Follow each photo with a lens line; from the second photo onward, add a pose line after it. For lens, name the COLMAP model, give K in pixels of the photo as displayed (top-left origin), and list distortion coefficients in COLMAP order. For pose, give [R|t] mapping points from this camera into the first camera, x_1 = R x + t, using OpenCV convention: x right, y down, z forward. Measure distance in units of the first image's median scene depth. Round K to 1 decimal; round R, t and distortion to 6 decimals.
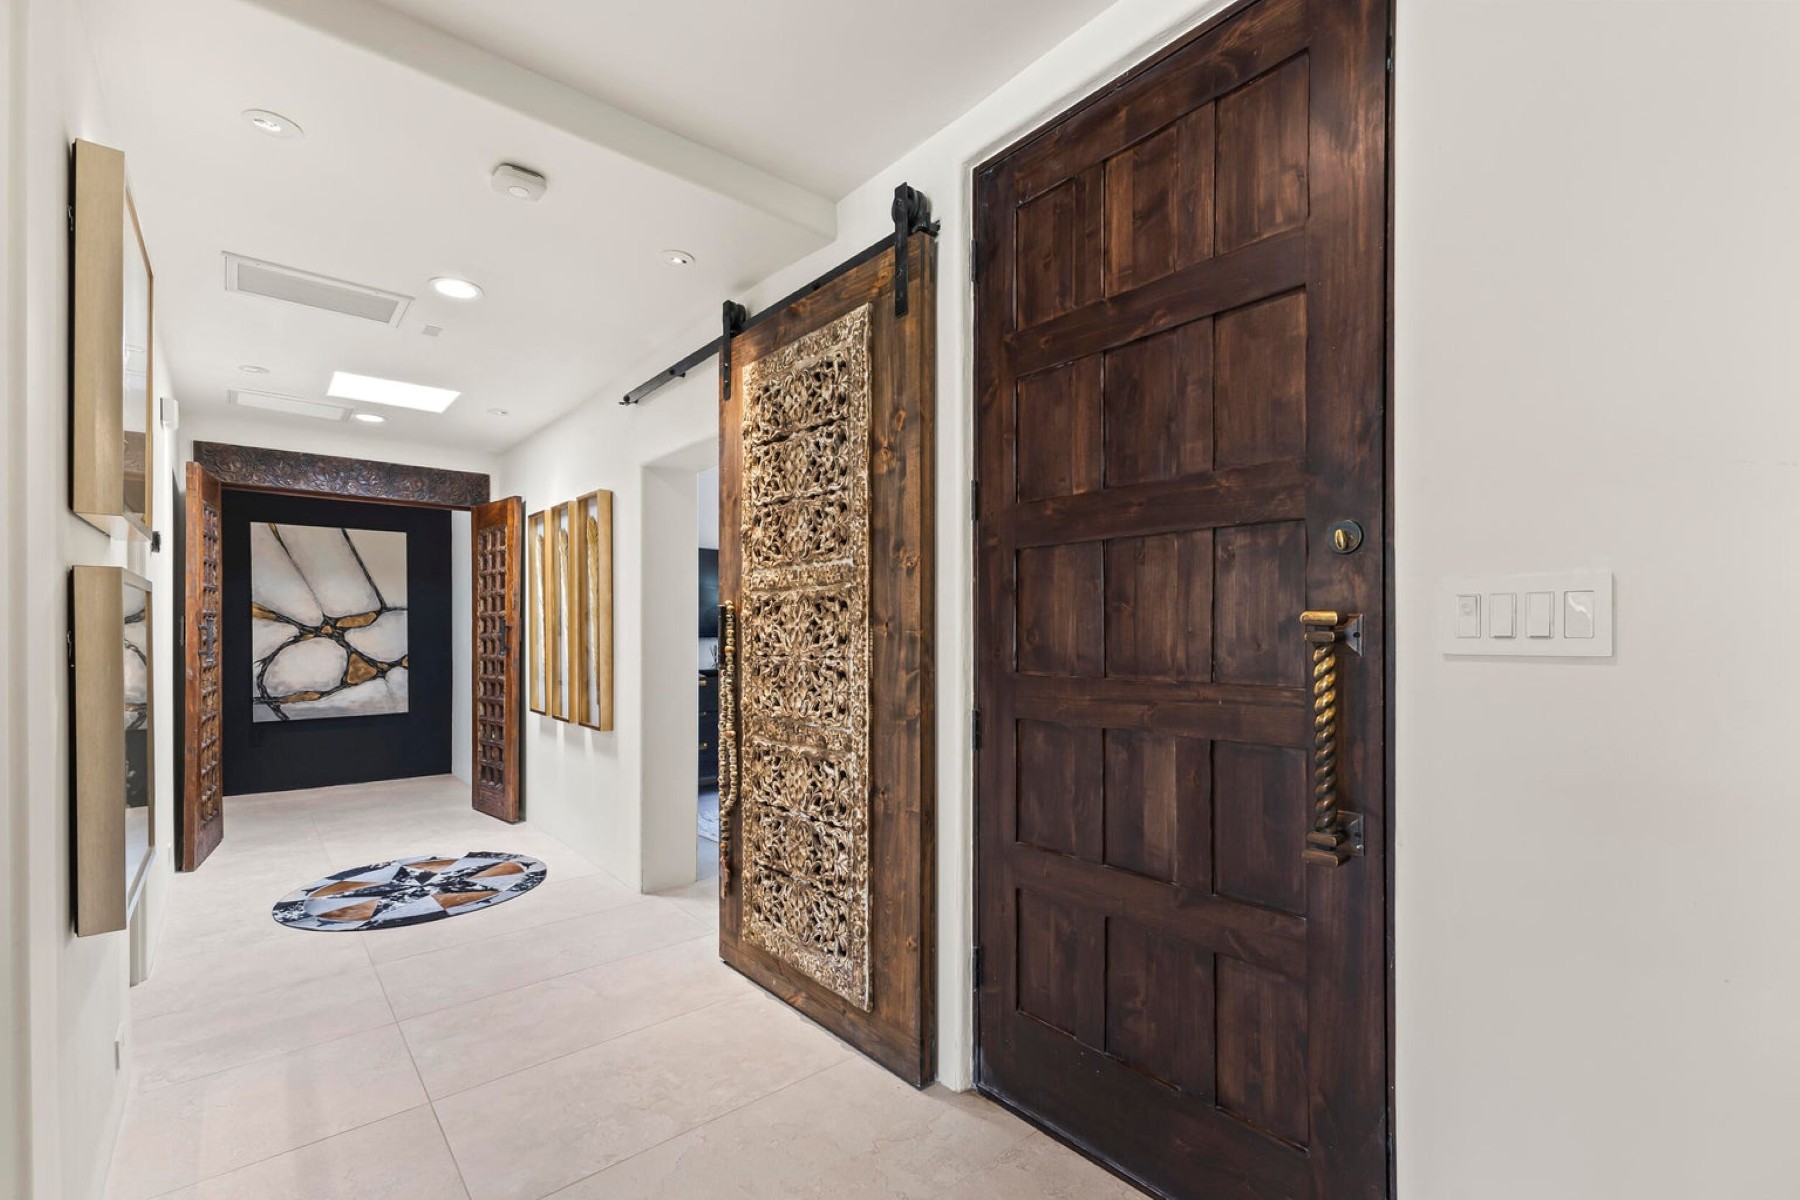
lens RADIAL K [[777.5, 0, 899.3], [0, 777.5, 636.1], [0, 0, 1]] dist [0.009968, -0.001821]
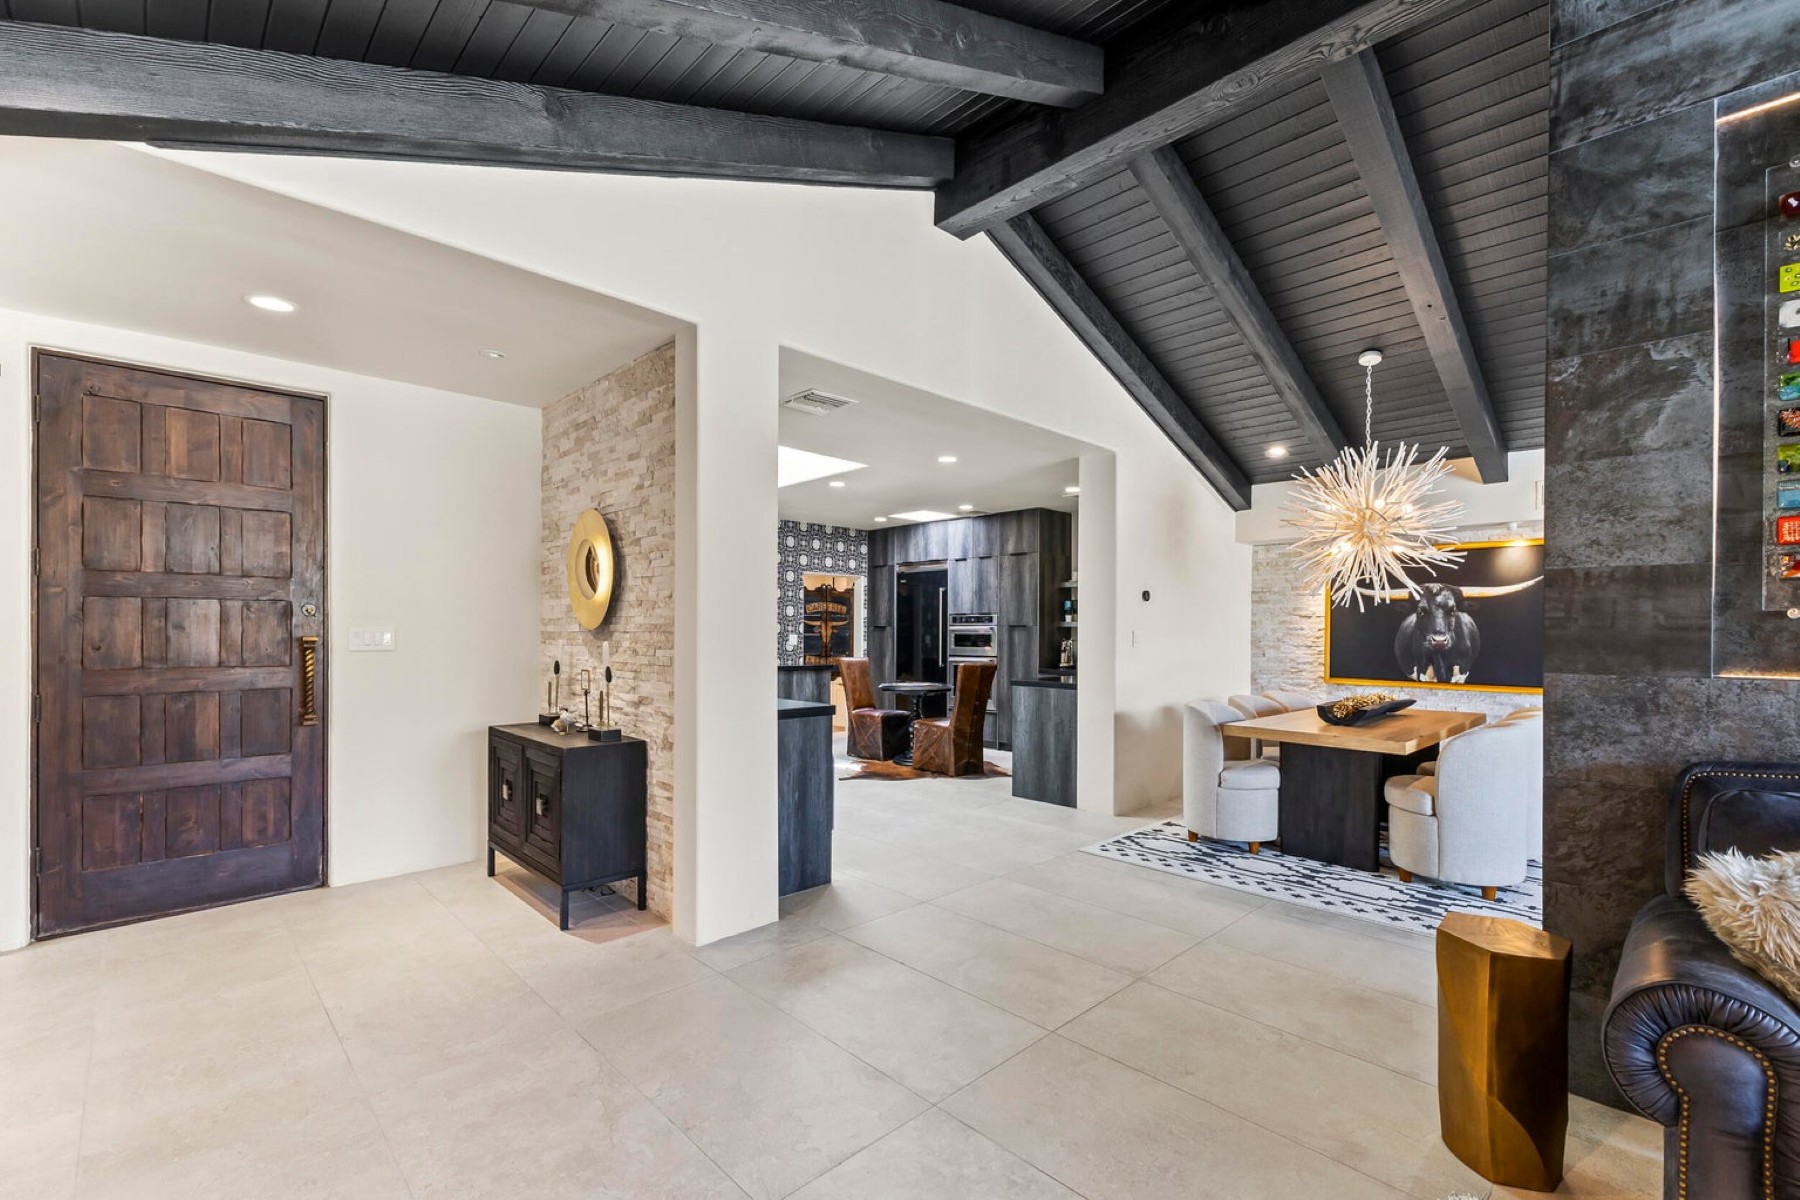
lens RADIAL K [[777.5, 0, 897.4], [0, 777.5, 631.5], [0, 0, 1]] dist [0.009968, -0.001821]
pose [[-0.072277, -0.009608, 0.997338, -1.561148], [-0.004058, 0.999948, 0.009339, -0.055536], [-0.997376, -0.003372, -0.072312, -0.590937]]
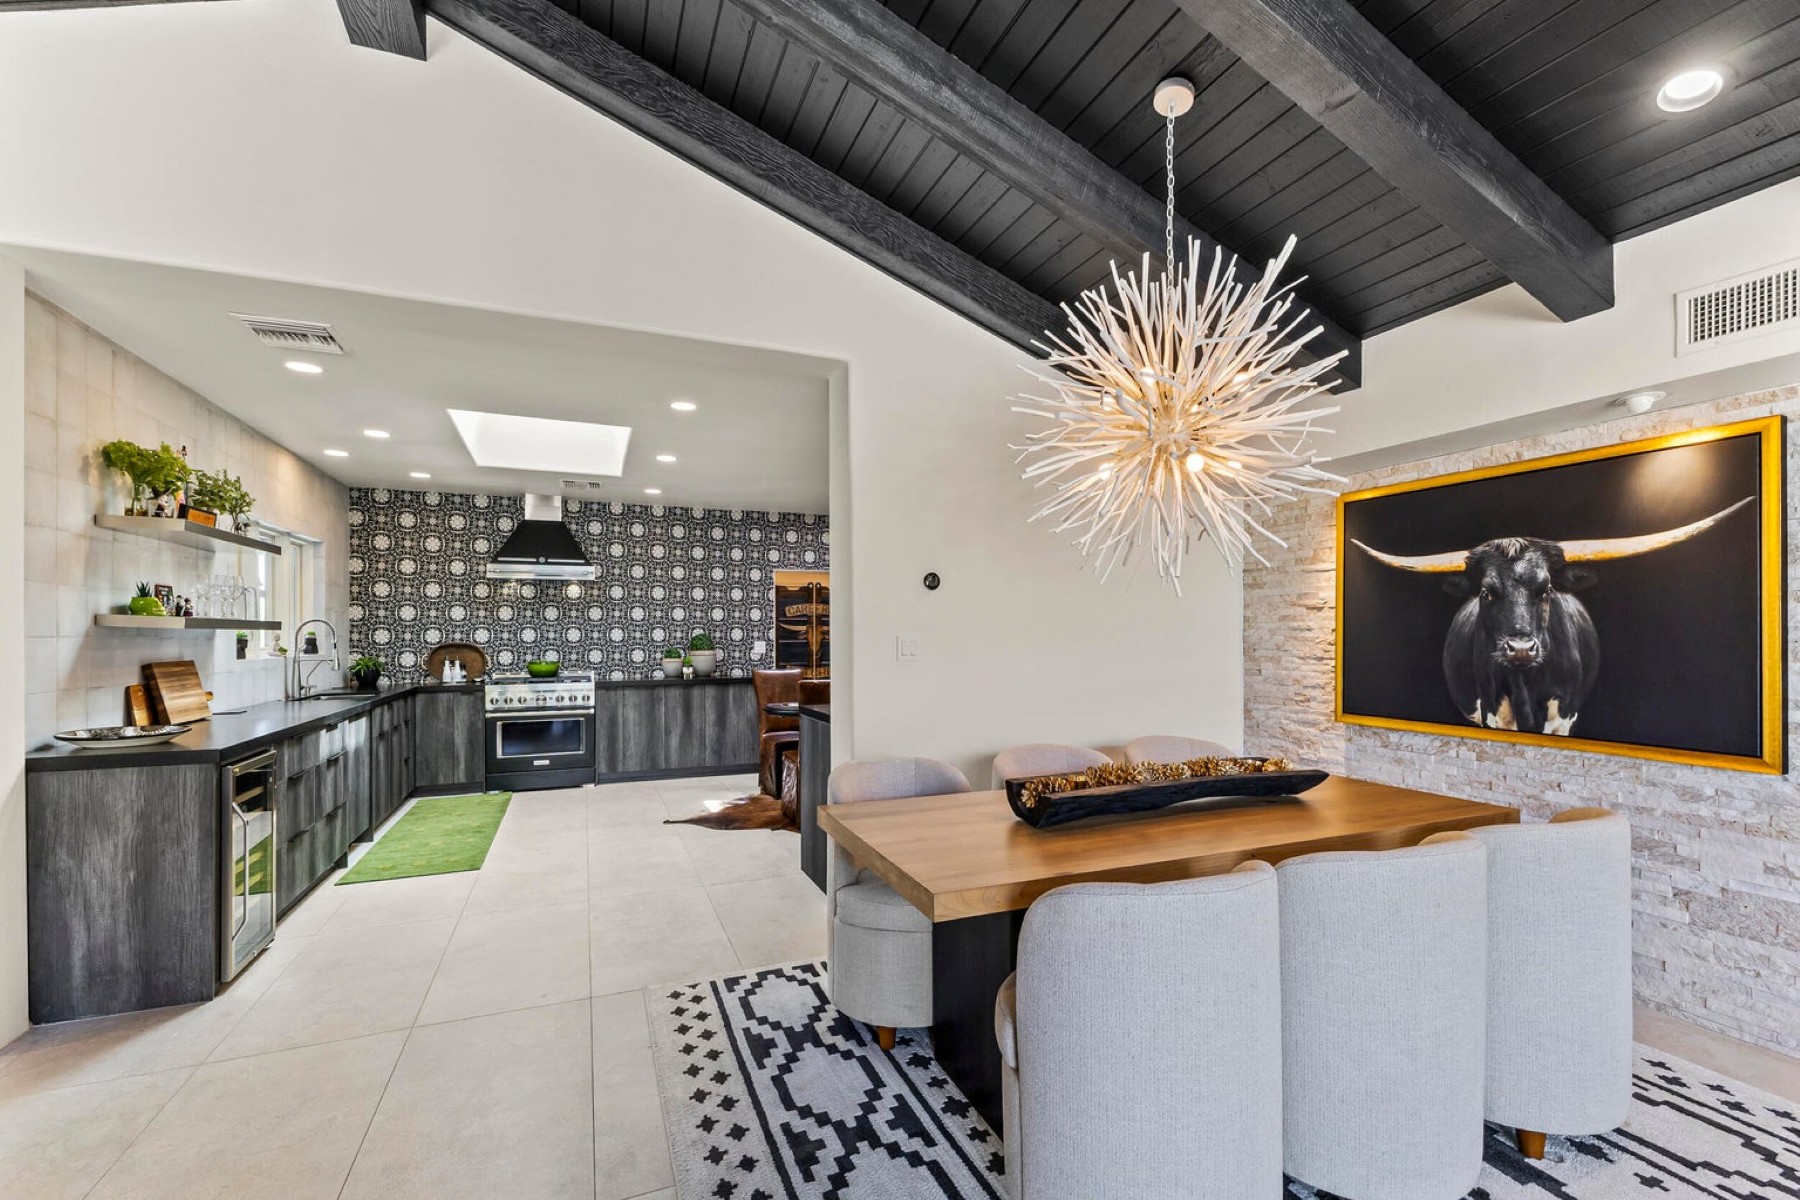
lens RADIAL K [[777.5, 0, 902.5], [0, 777.5, 630.0], [0, 0, 1]] dist [0.009968, -0.001821]
pose [[0.300825, -0.005233, 0.953665, -0.597164], [0.009374, 0.999953, 0.002530, -0.054413], [-0.953633, 0.008178, 0.300860, -2.107678]]
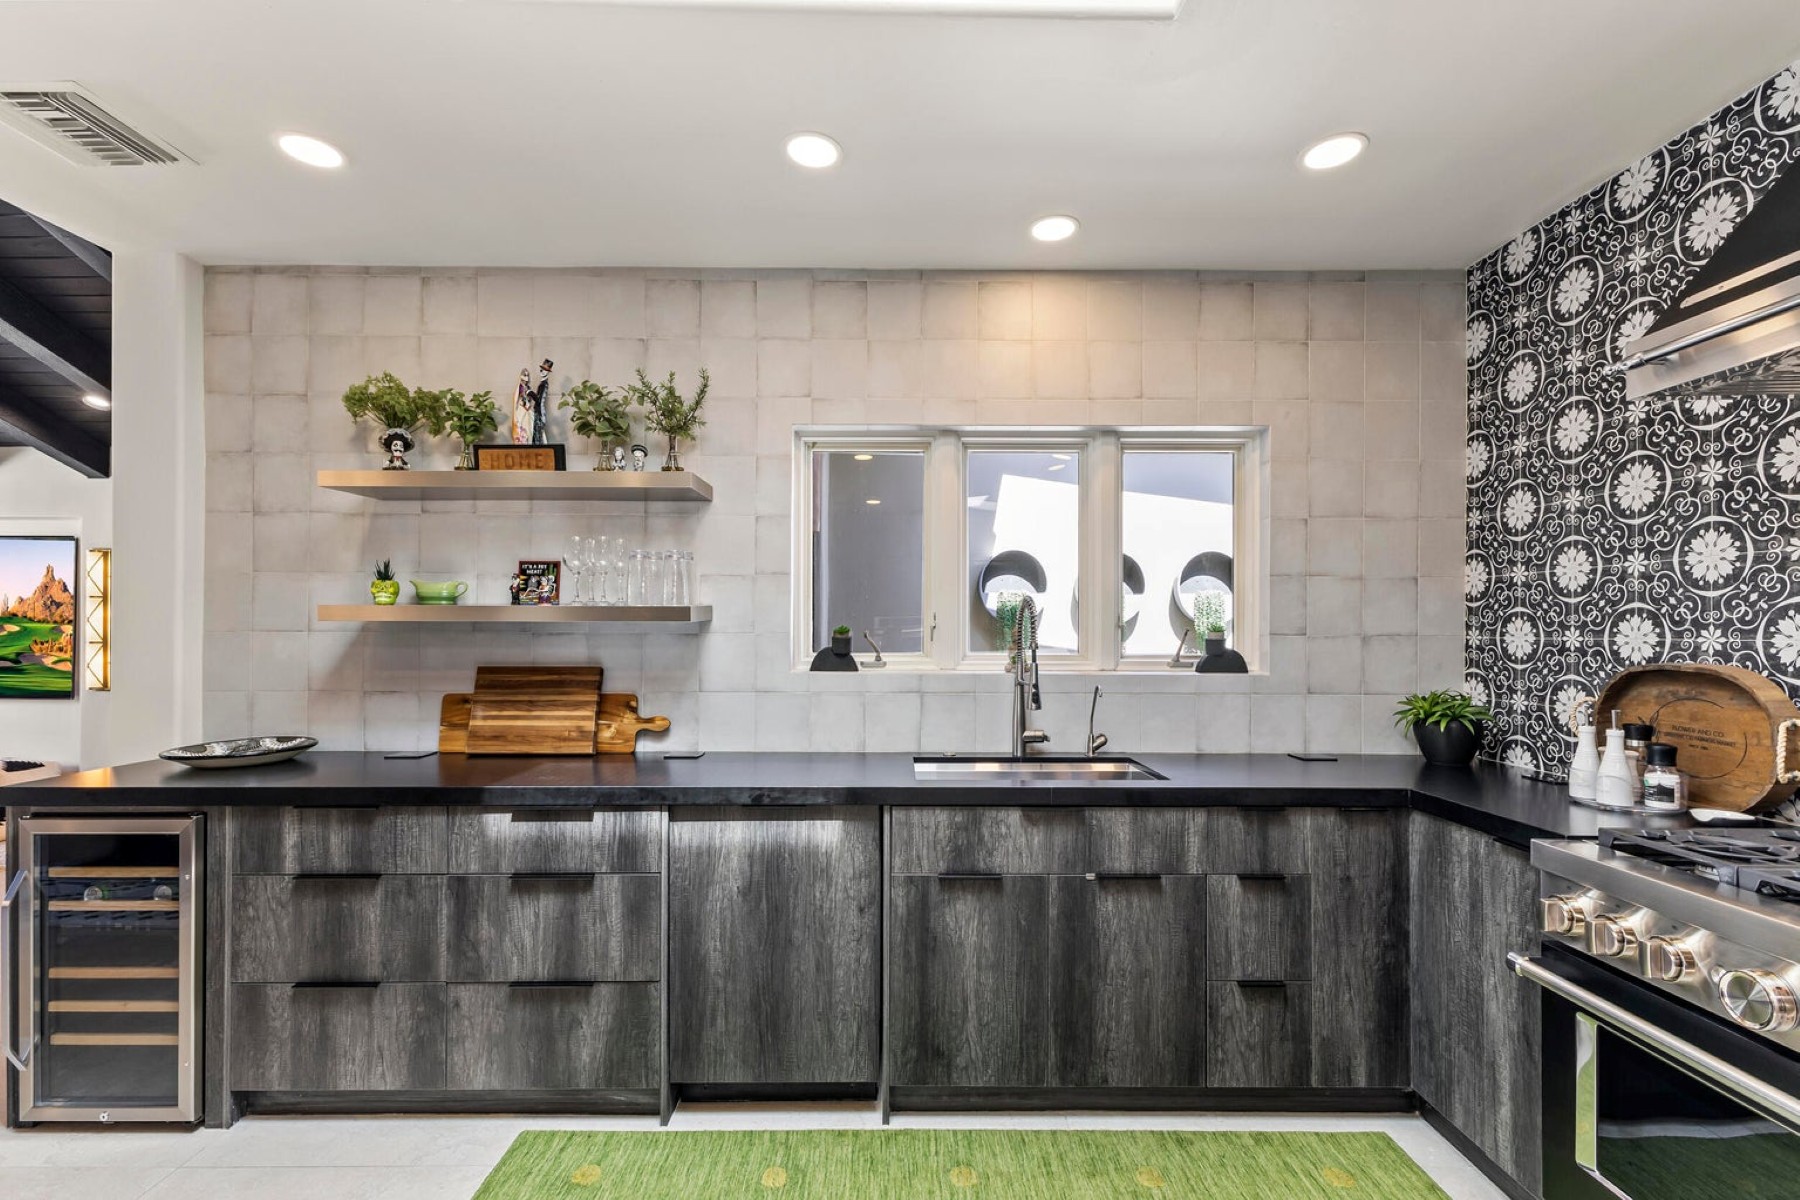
lens RADIAL K [[777.5, 0, 903.3], [0, 777.5, 624.6], [0, 0, 1]] dist [0.009968, -0.001821]
pose [[0.766595, -0.009688, -0.642058, 1.834848], [0.001692, 0.999913, -0.013068, -0.045950], [0.642129, 0.008932, 0.766544, -0.619363]]
